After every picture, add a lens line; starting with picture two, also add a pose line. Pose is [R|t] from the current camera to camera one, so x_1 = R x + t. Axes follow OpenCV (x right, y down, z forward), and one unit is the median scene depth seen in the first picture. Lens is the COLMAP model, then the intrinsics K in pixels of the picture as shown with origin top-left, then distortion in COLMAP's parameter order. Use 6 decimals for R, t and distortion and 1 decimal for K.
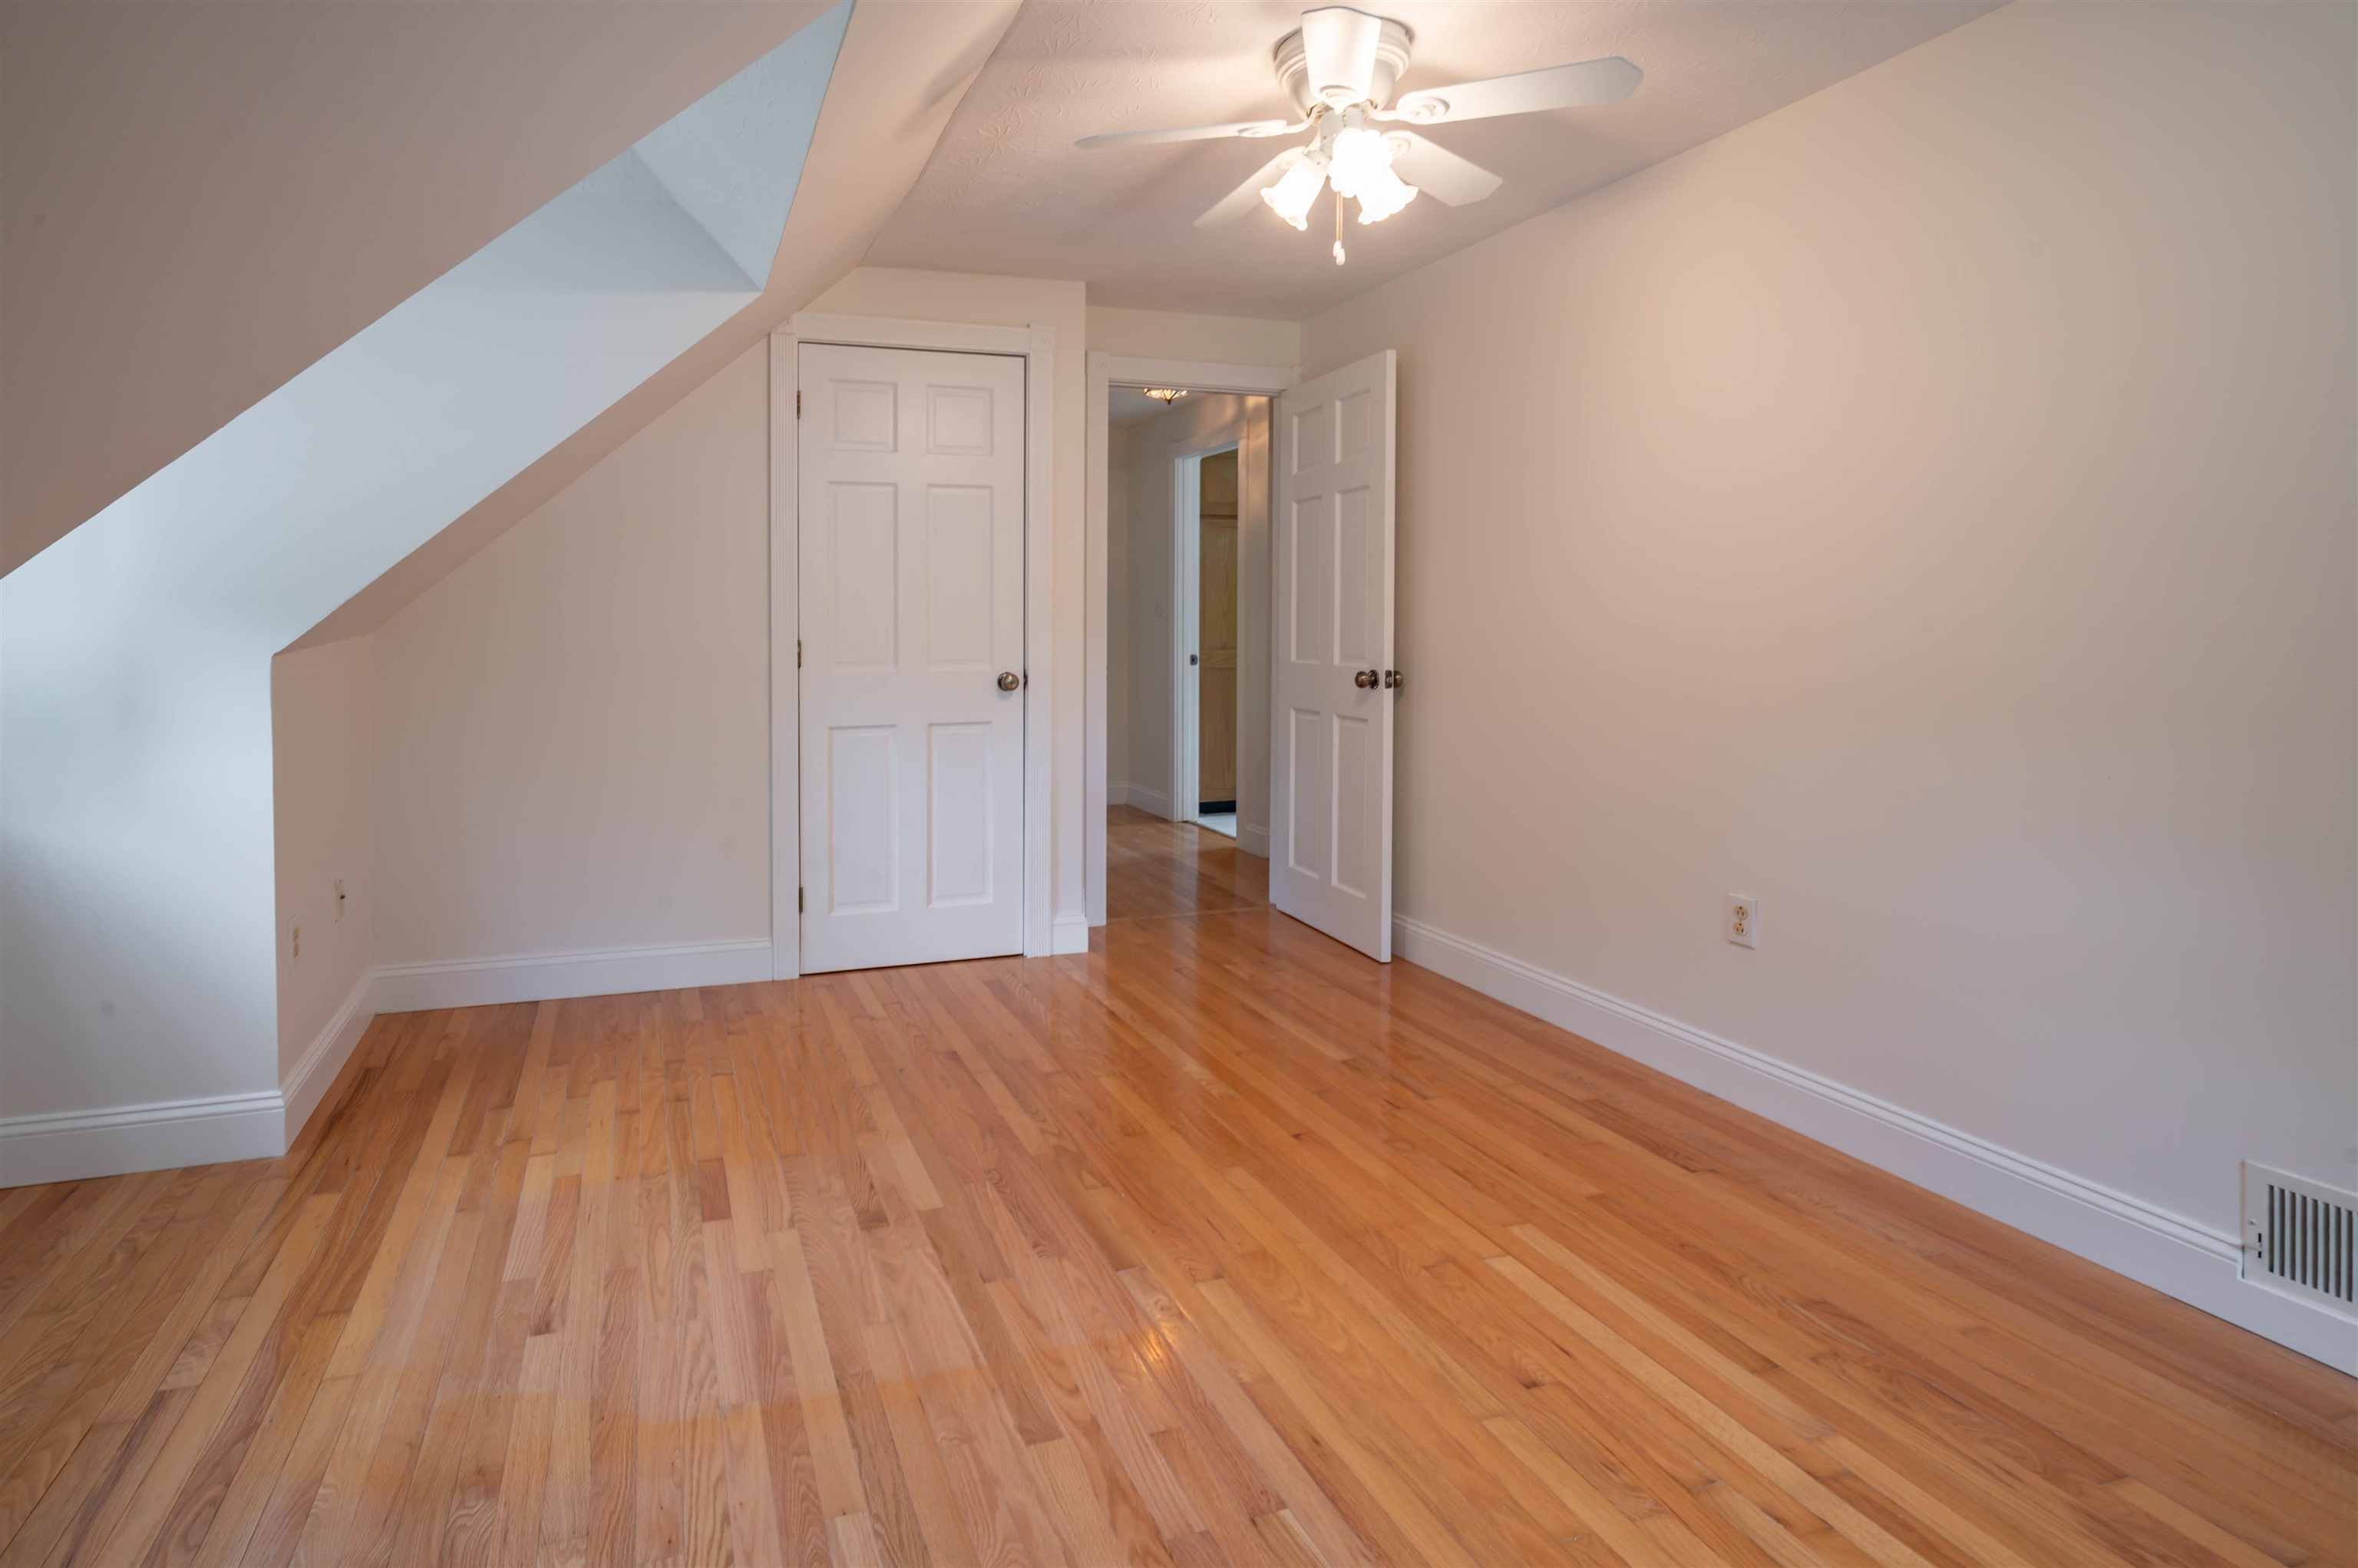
lens RADIAL K [[1174.2, 0, 1027.7], [0, 1174.2, 655.8], [0, 0, 1]] dist [-0.000029, 0.001153]
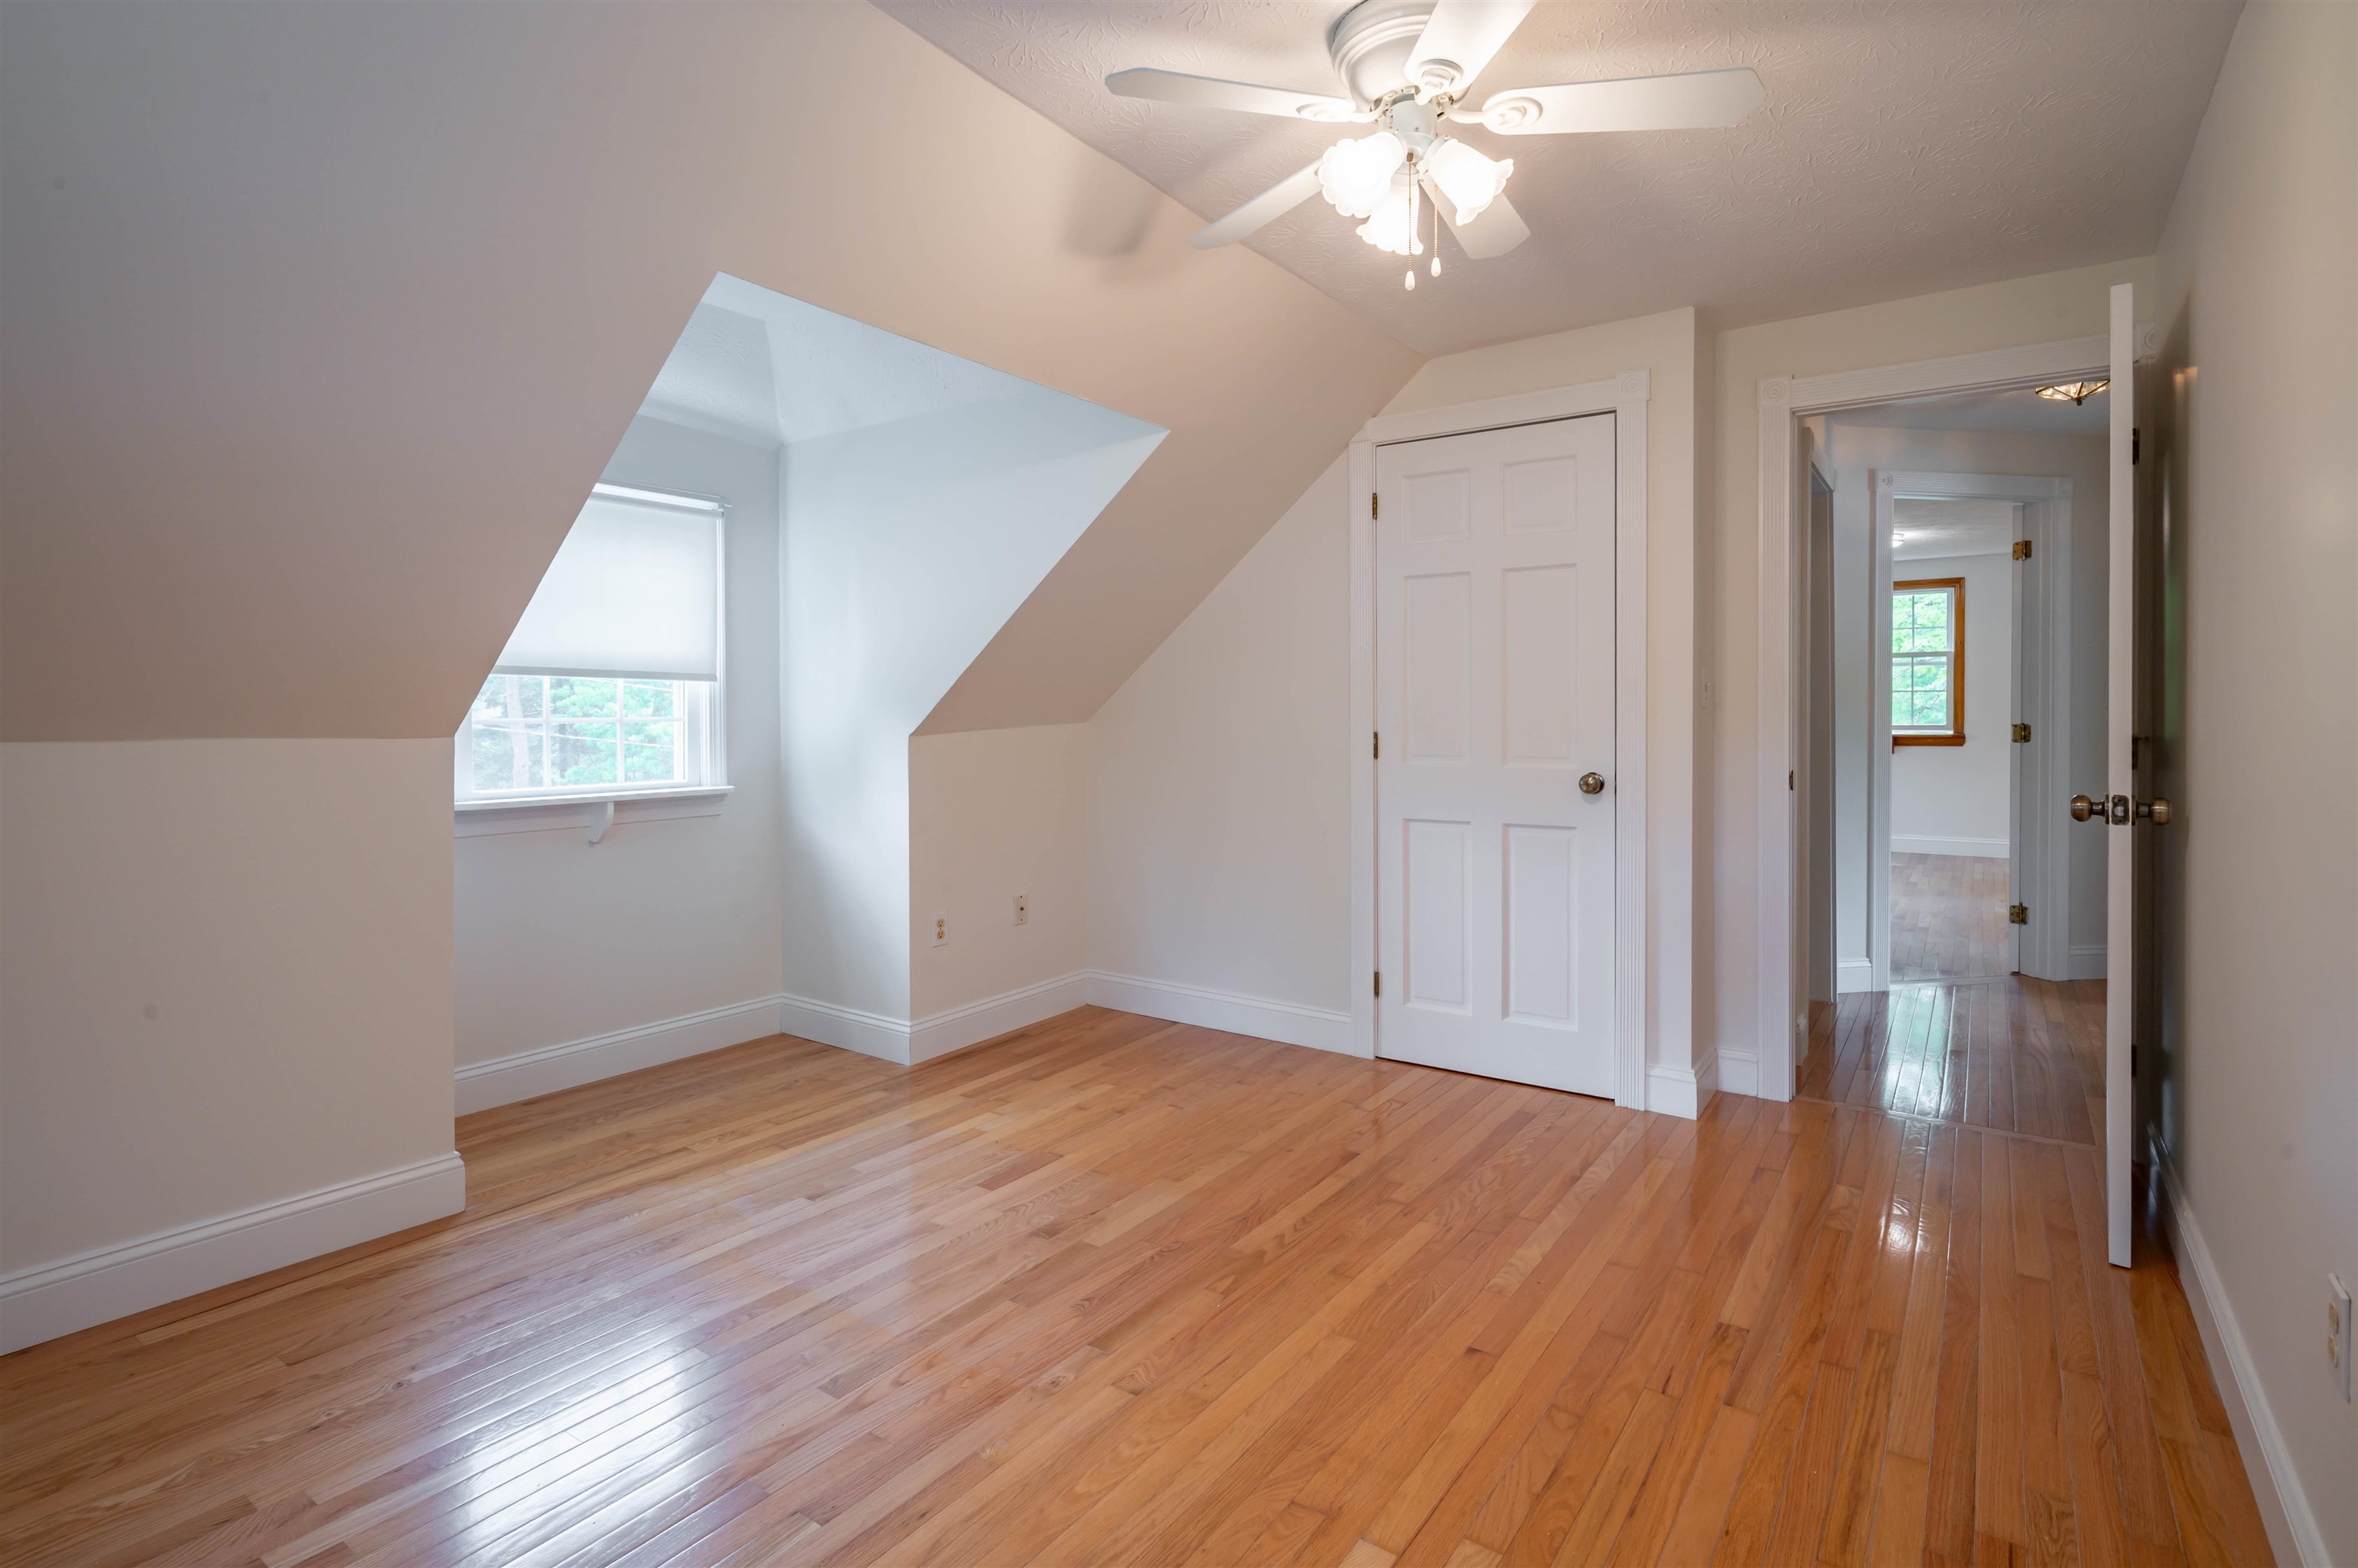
lens RADIAL K [[1162.1, 0, 1168.9], [0, 1162.1, 723.4], [0, 0, 1]] dist [-0.000551, 0.000168]
pose [[0.606809, 0.009626, -0.794790, 0.783395], [-0.023871, 0.999696, -0.006117, -0.016402], [0.794489, 0.022684, 0.606854, 0.356300]]
